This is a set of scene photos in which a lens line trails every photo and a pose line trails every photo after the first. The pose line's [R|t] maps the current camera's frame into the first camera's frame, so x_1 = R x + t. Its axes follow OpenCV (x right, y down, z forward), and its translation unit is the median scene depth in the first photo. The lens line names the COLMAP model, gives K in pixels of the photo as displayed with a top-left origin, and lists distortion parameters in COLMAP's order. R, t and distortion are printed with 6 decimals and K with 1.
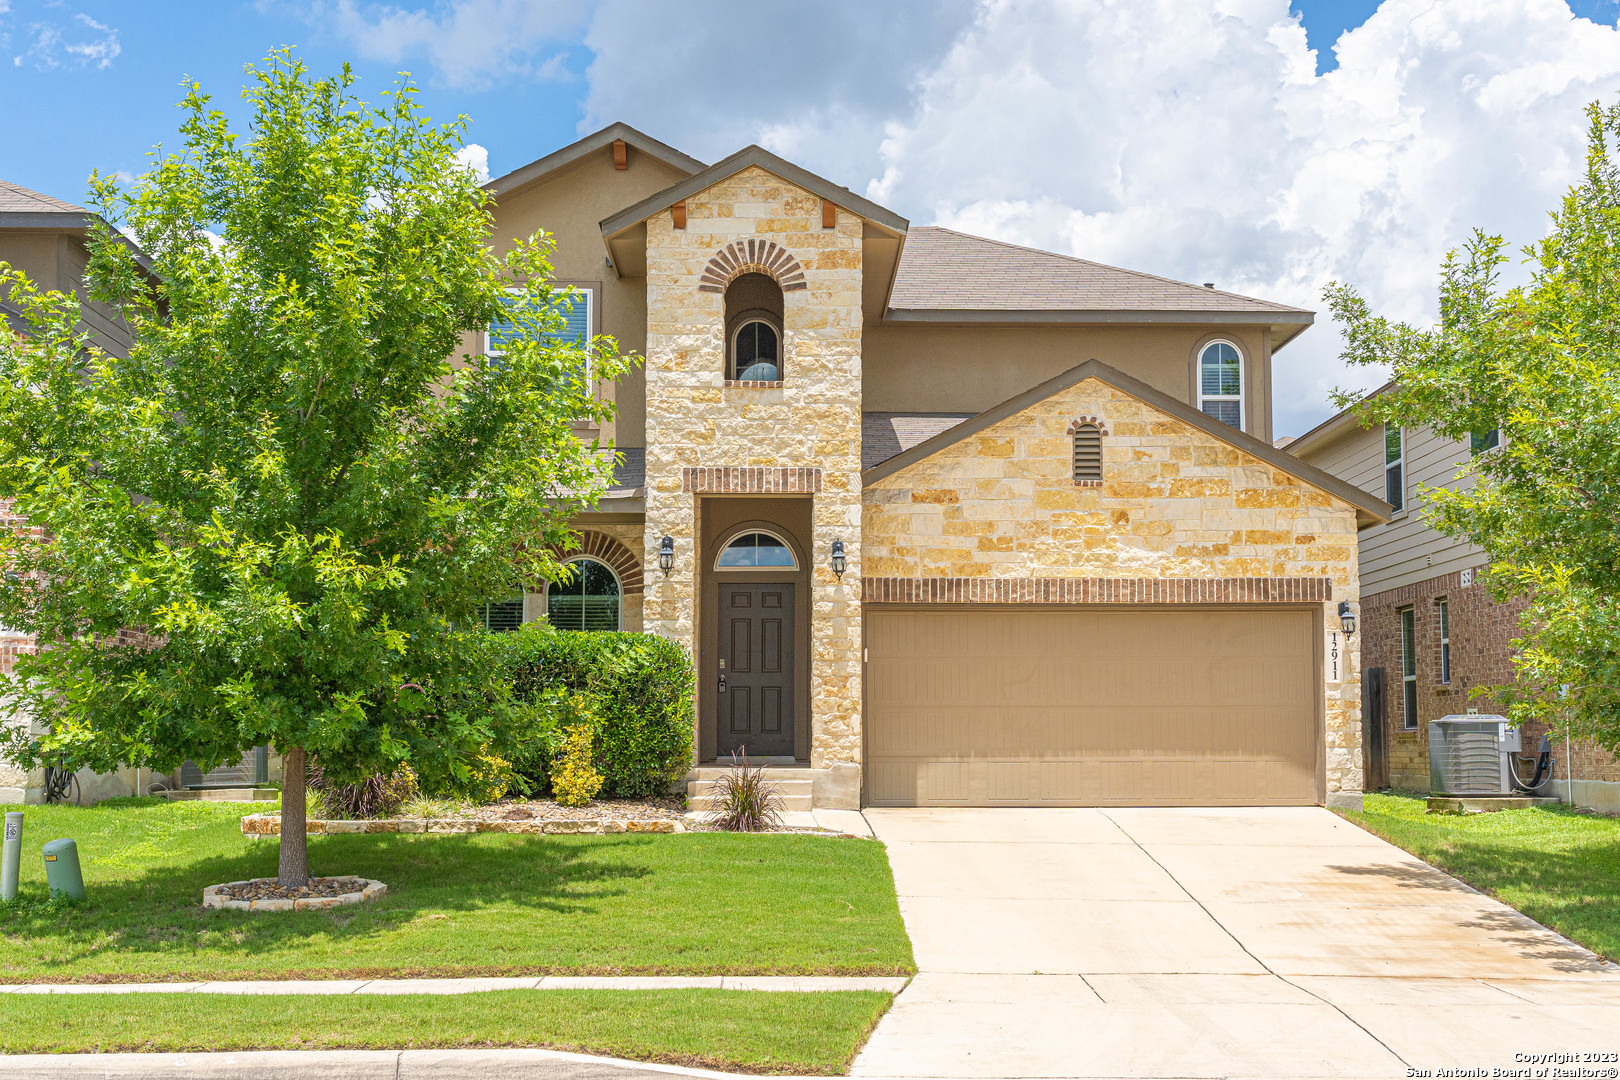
lens RADIAL K [[1962.0, 0, 818.3], [0, 1962.0, 555.8], [0, 0, 1]] dist [0.042032, 0.000000]
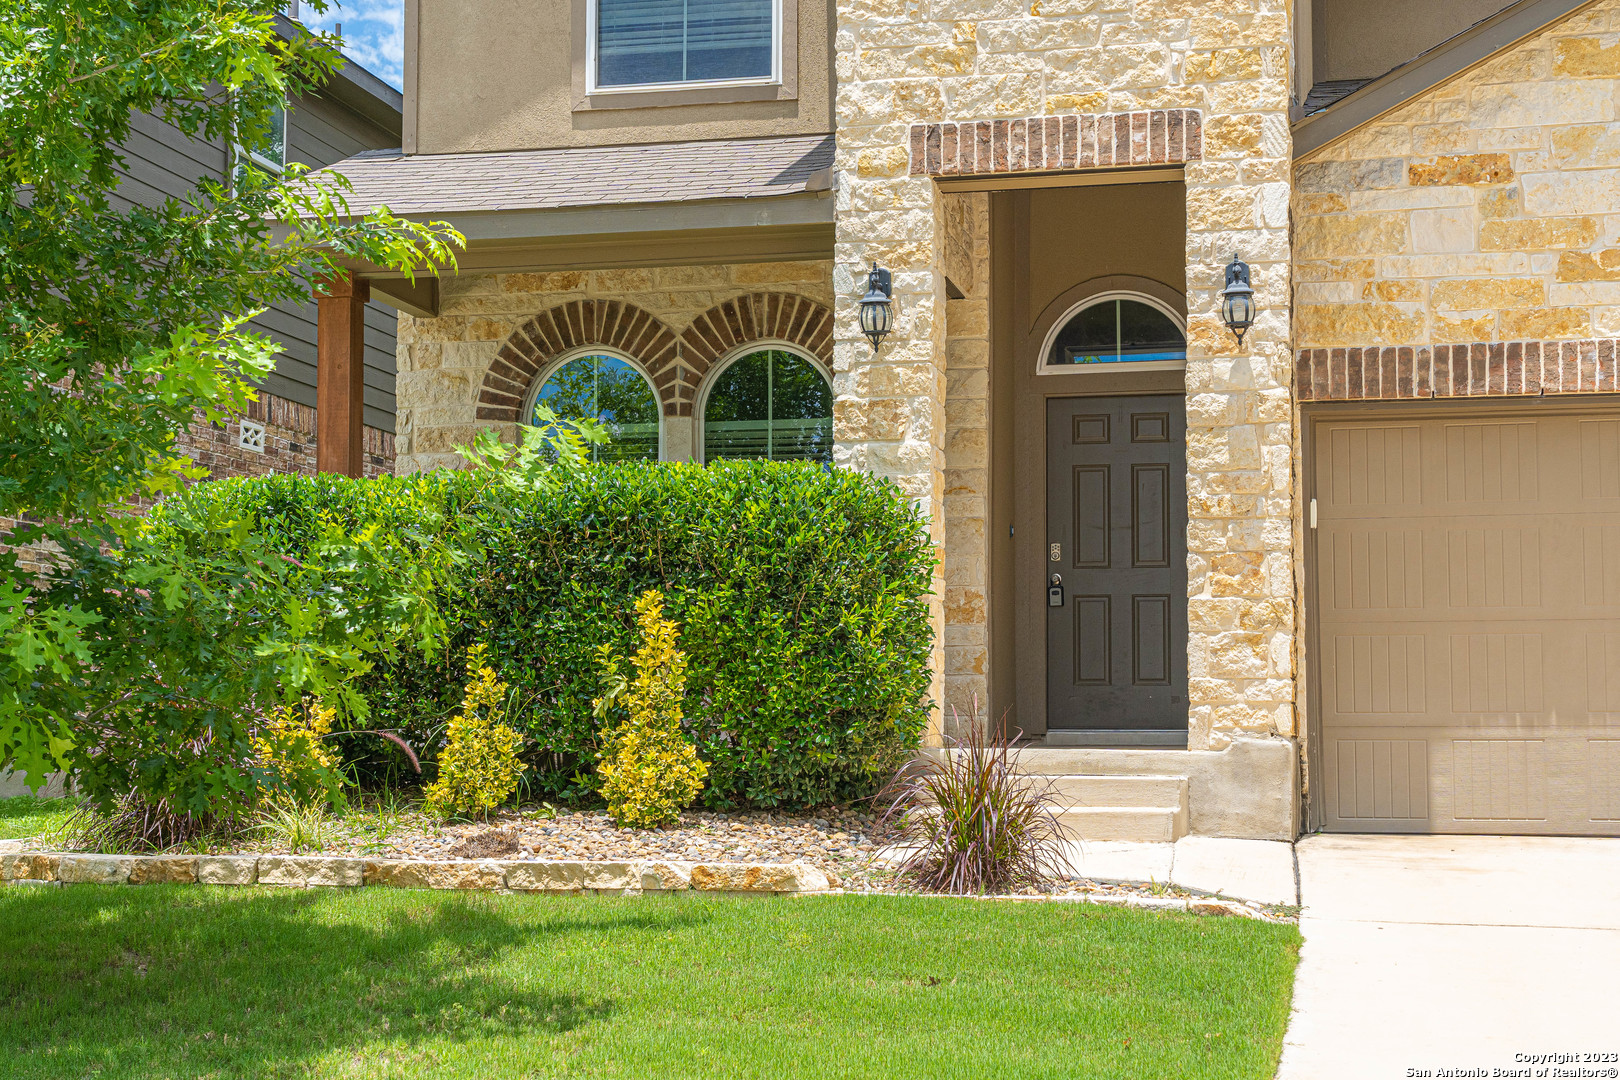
lens RADIAL K [[2376.9, 0, 822.5], [0, 2376.9, 548.2], [0, 0, 1]] dist [0.038682, 0.000000]
pose [[0.971015, -0.016901, -0.238420, 0.046981], [0.021017, 0.999671, 0.014731, 0.049084], [0.238092, -0.019314, 0.971051, 0.420536]]
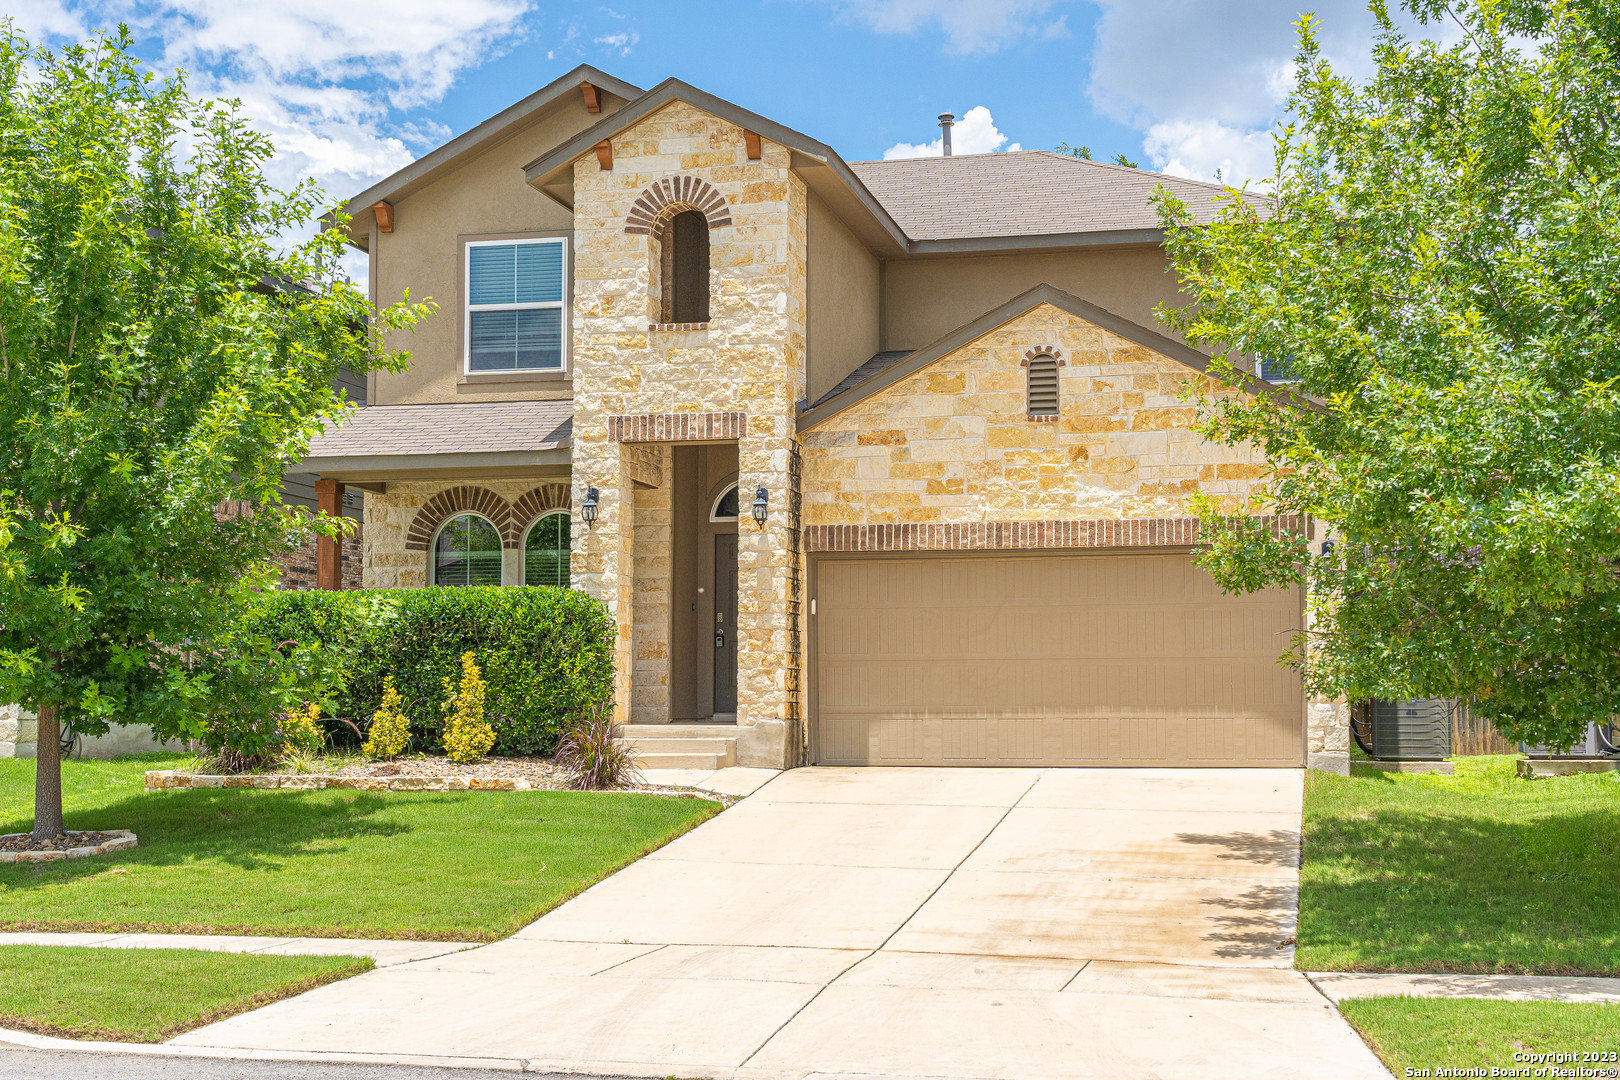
lens RADIAL K [[2001.8, 0, 804.0], [0, 2001.8, 553.4], [0, 0, 1]] dist [0.031632, 0.000000]
pose [[0.971645, -0.018070, -0.235752, 0.254368], [0.023256, 0.999544, 0.019236, 0.006024], [0.235297, -0.024173, 0.971623, 0.056817]]
